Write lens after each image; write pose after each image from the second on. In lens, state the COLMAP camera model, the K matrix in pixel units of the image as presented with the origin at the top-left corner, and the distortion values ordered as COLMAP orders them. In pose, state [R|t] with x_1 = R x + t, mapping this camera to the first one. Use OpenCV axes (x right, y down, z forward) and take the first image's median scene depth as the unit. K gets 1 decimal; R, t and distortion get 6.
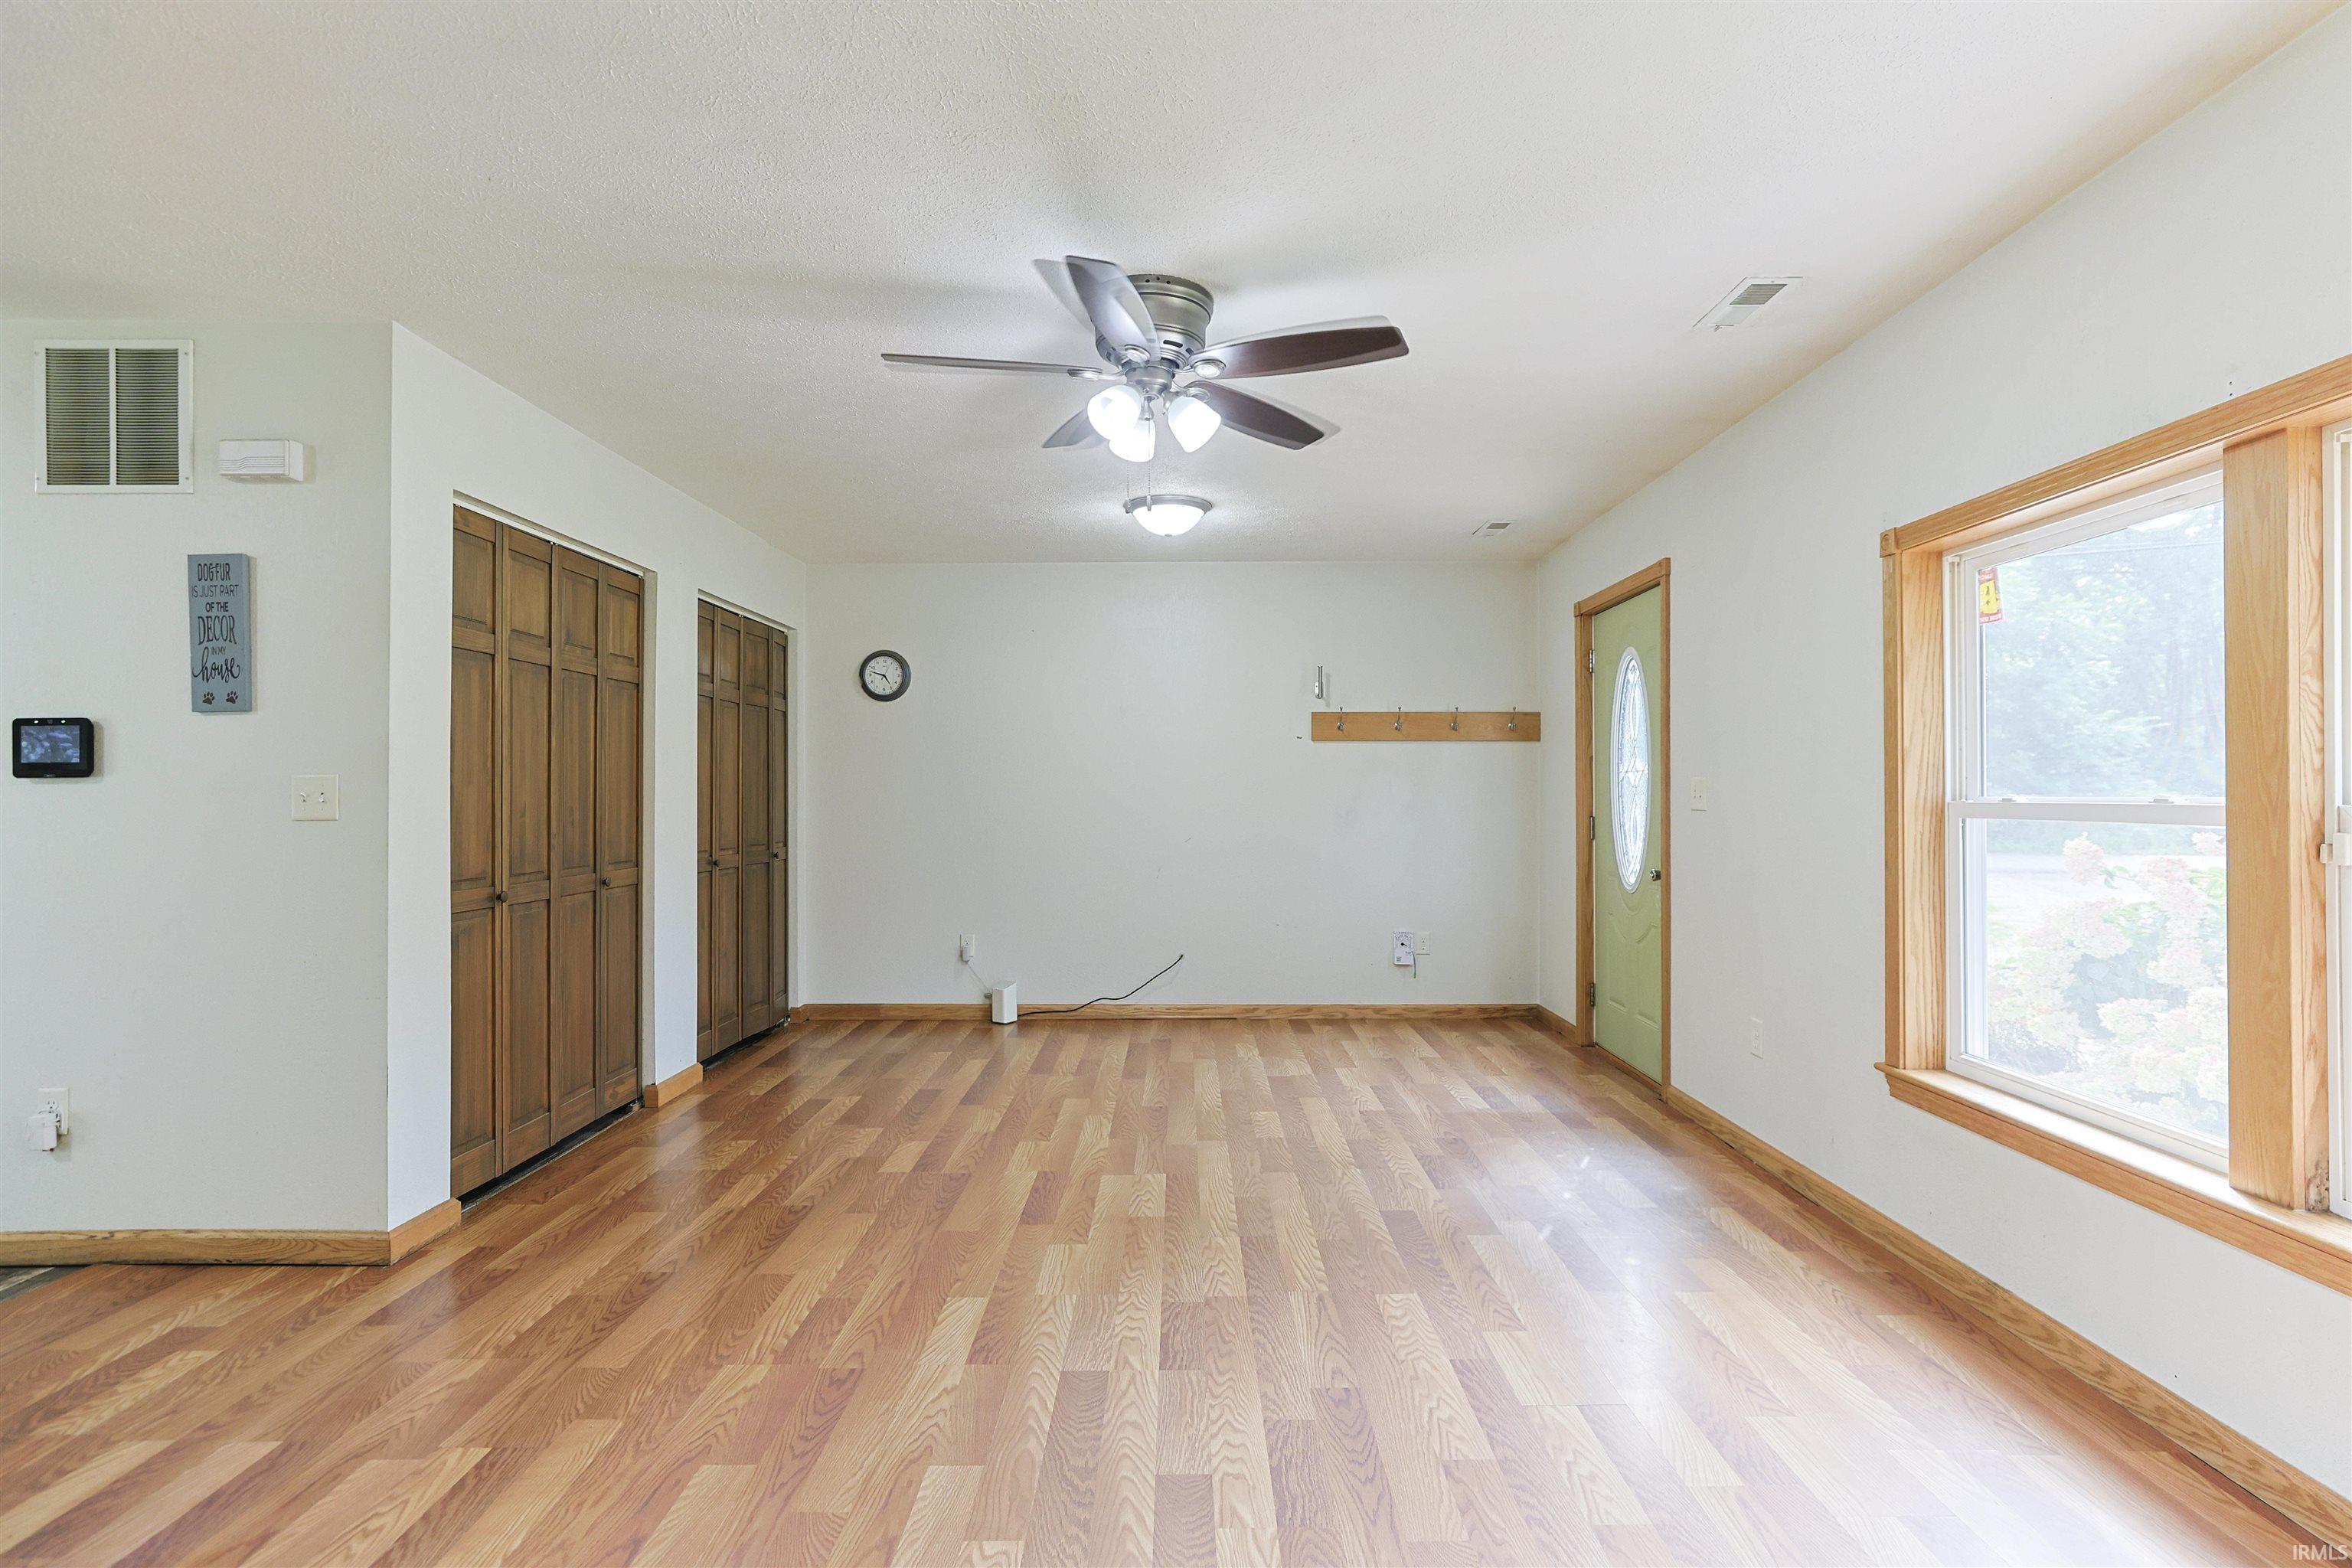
lens RADIAL K [[1126.9, 0, 1163.5], [0, 1126.9, 787.4], [0, 0, 1]] dist [-0.015984, 0.013285]
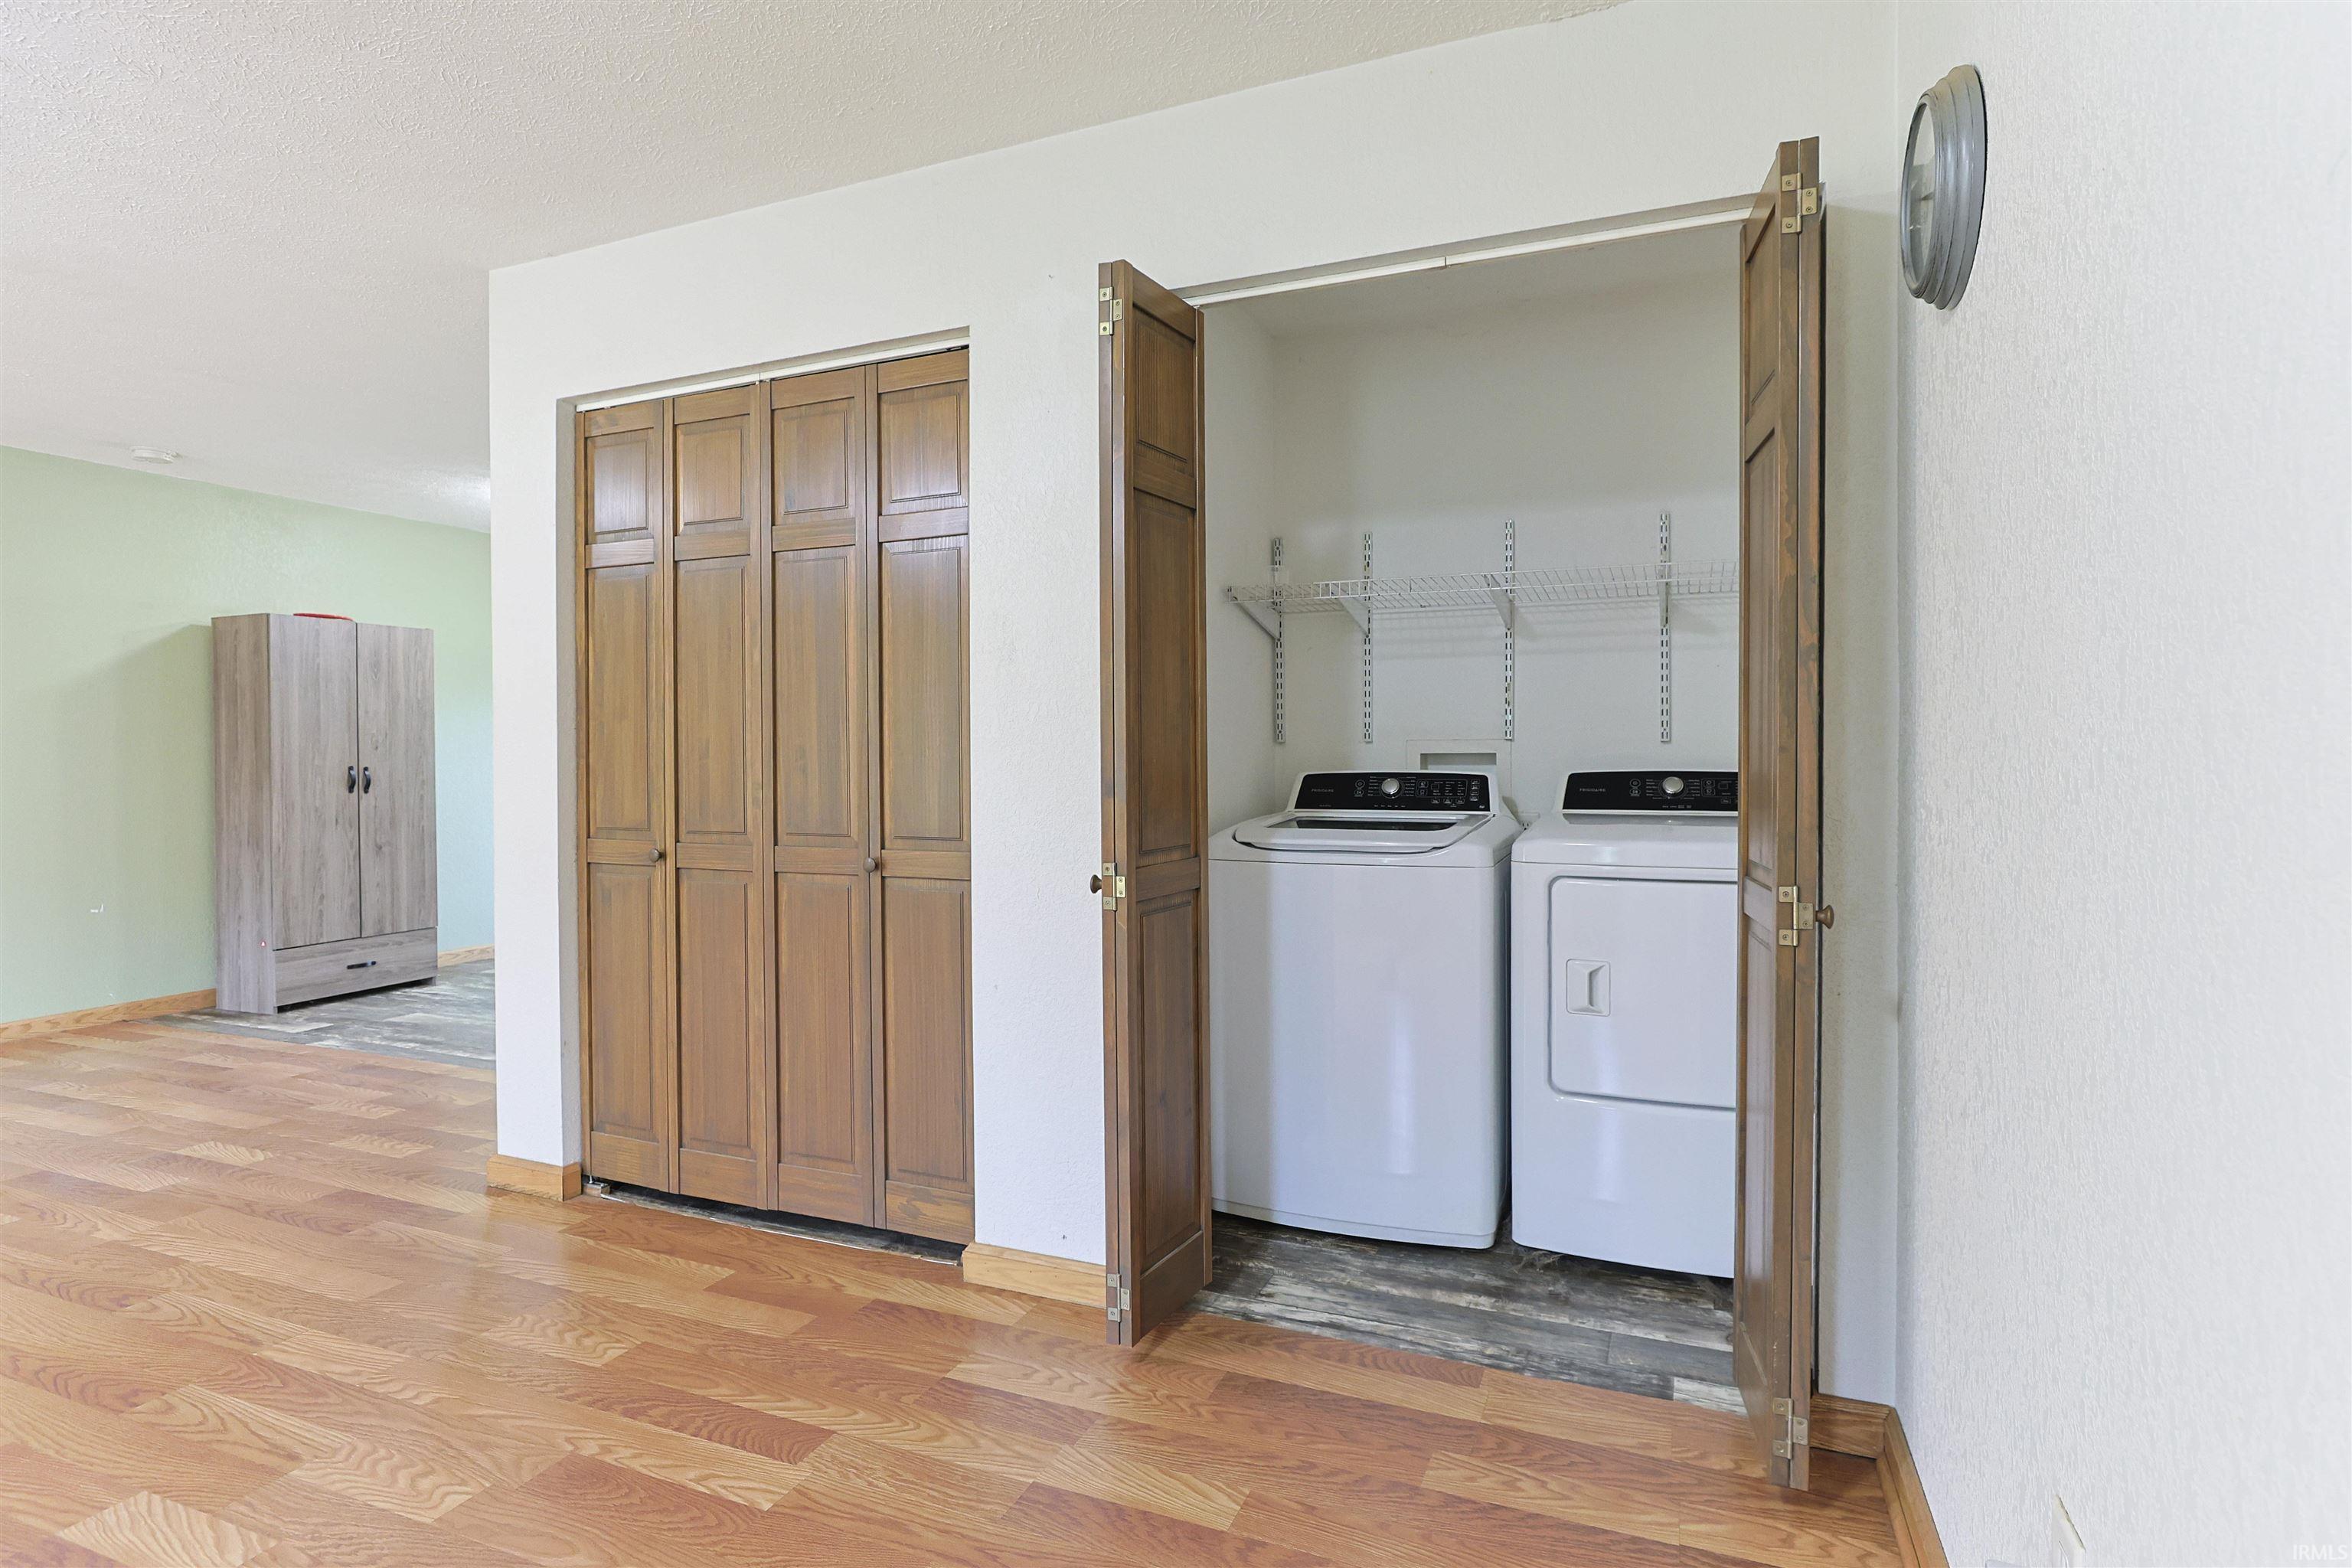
lens RADIAL K [[1133.6, 0, 1207.7], [0, 1133.6, 751.6], [0, 0, 1]] dist [-0.017421, 0.012140]
pose [[-0.349980, 0.006863, -0.936732, 0.050026], [0.014221, 0.999897, 0.002013, 0.028849], [0.936649, -0.012617, -0.350041, 1.847443]]
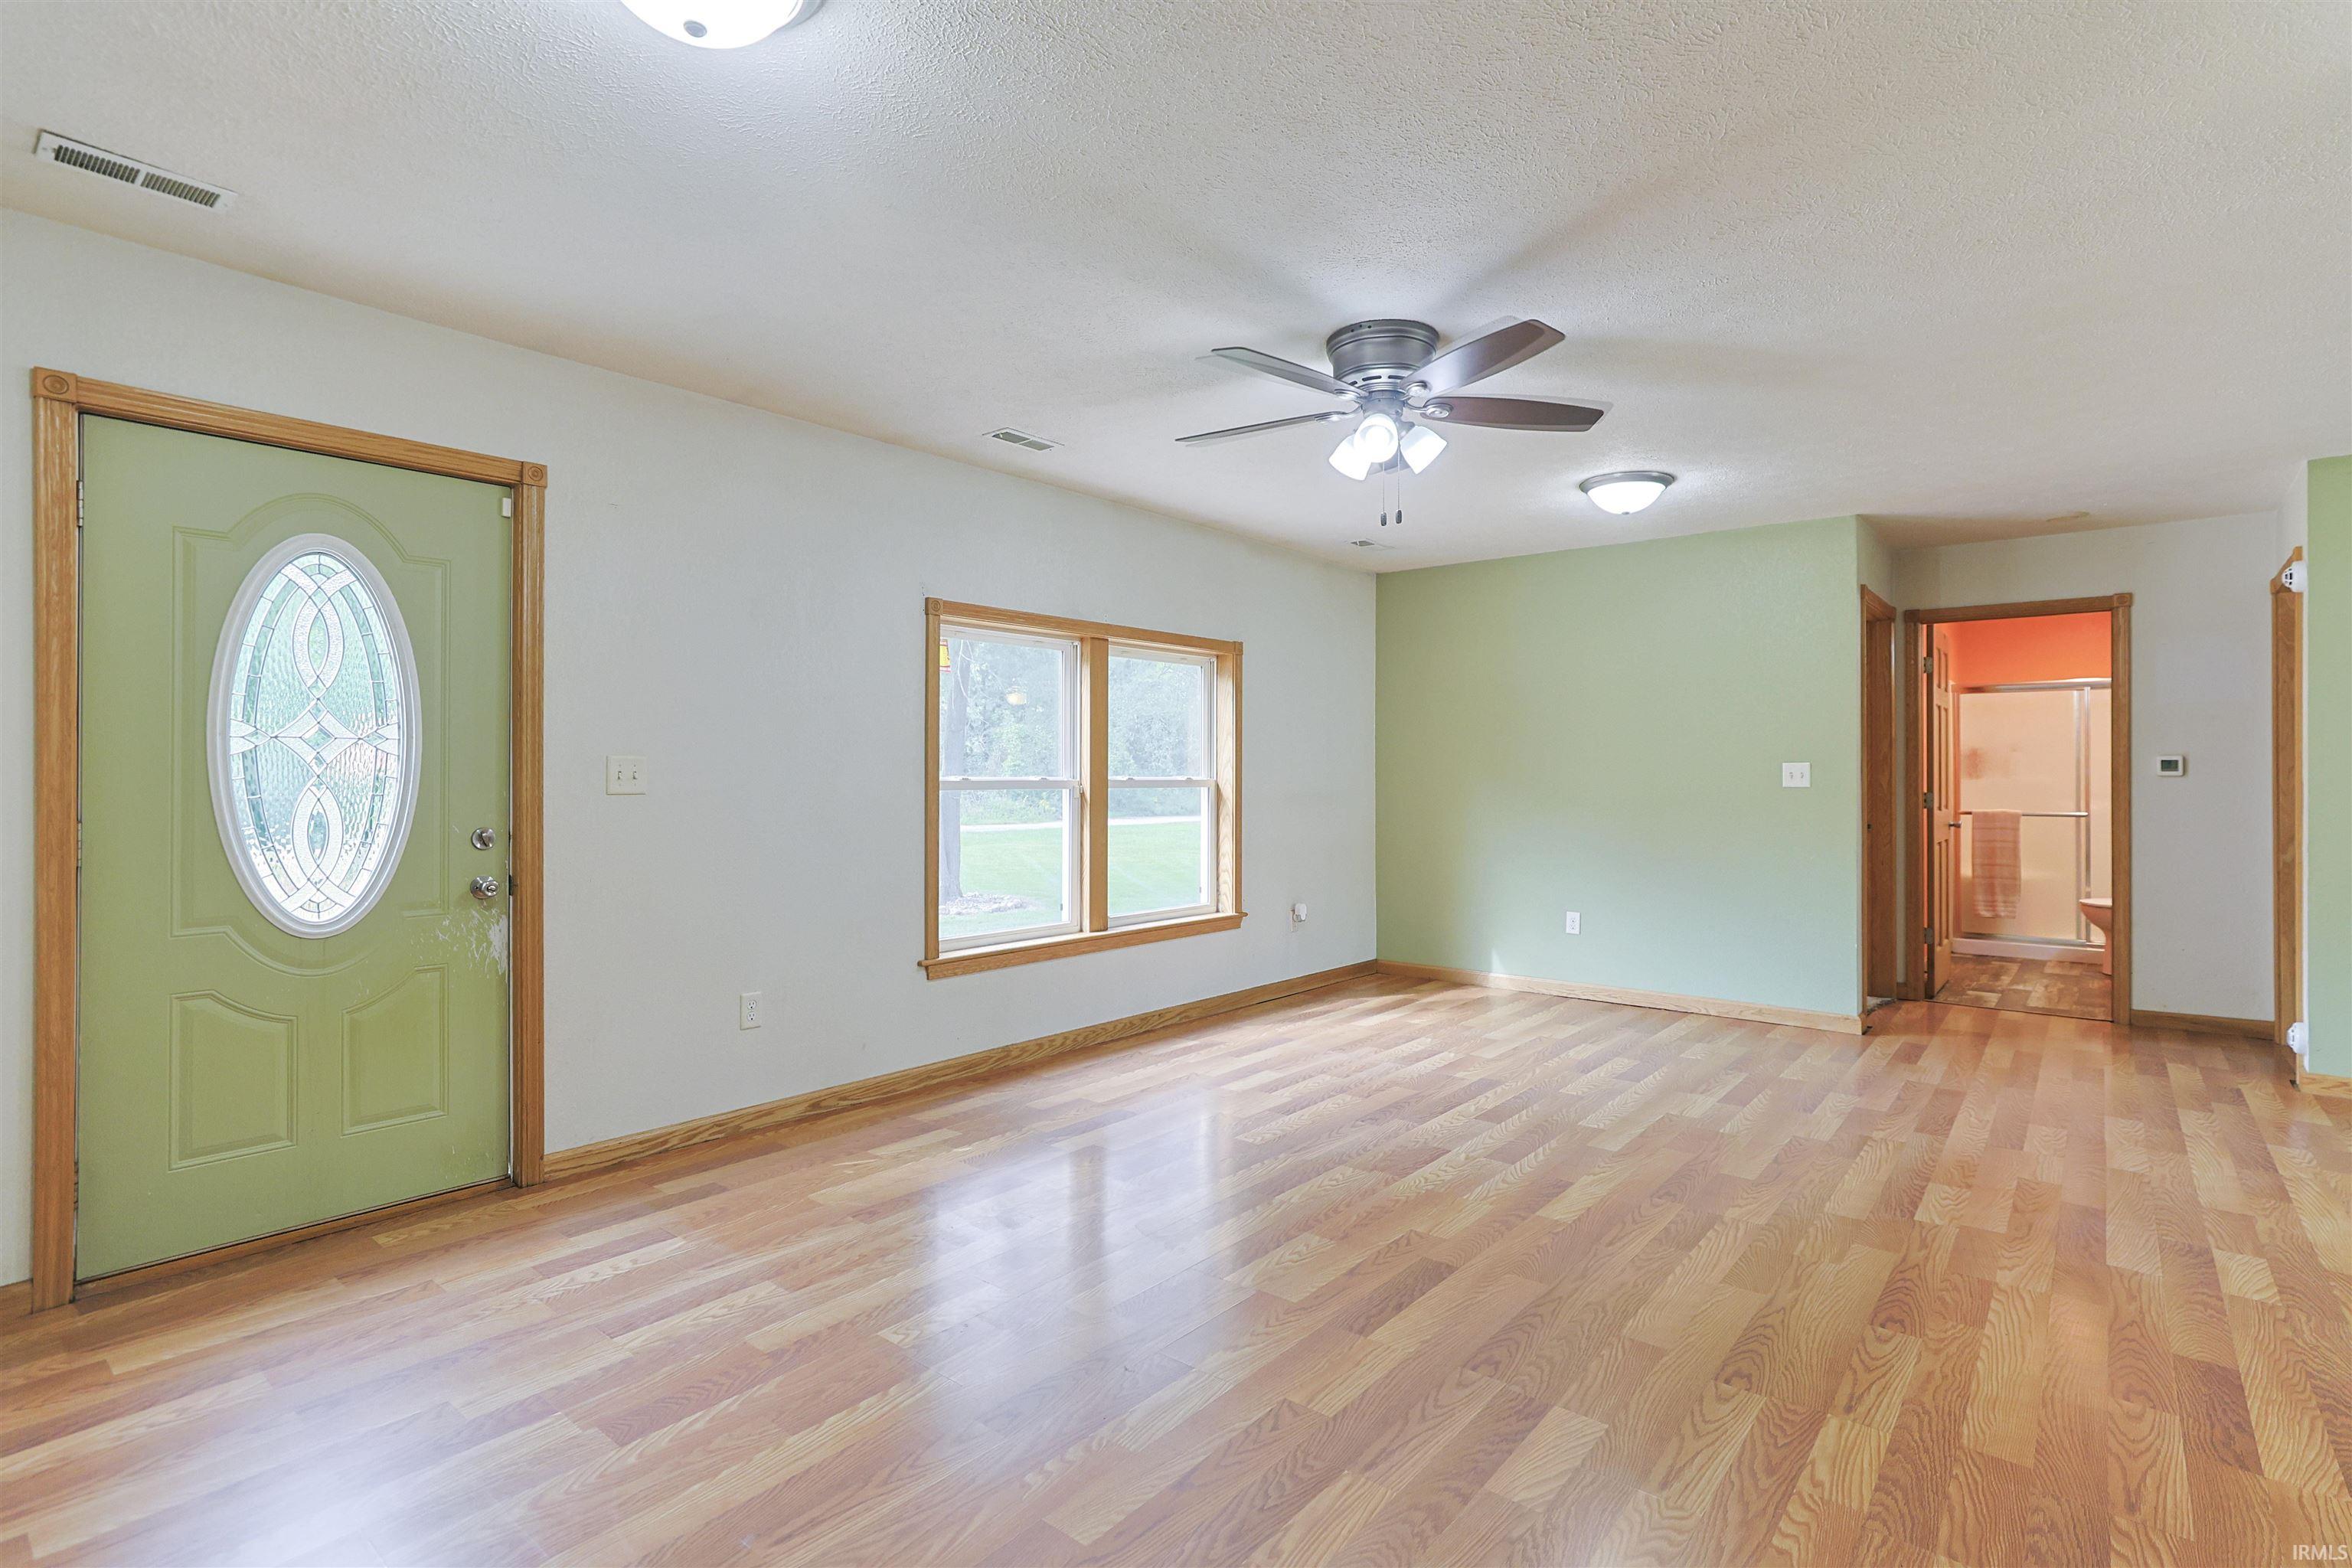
lens RADIAL K [[1178.6, 0, 1174.7], [0, 1178.6, 768.5], [0, 0, 1]] dist [-0.018850, 0.016985]
pose [[-0.785587, 0.004917, 0.618732, -0.521618], [-0.003461, 0.999918, -0.012341, 0.012188], [-0.618742, -0.011837, -0.785505, 1.856715]]
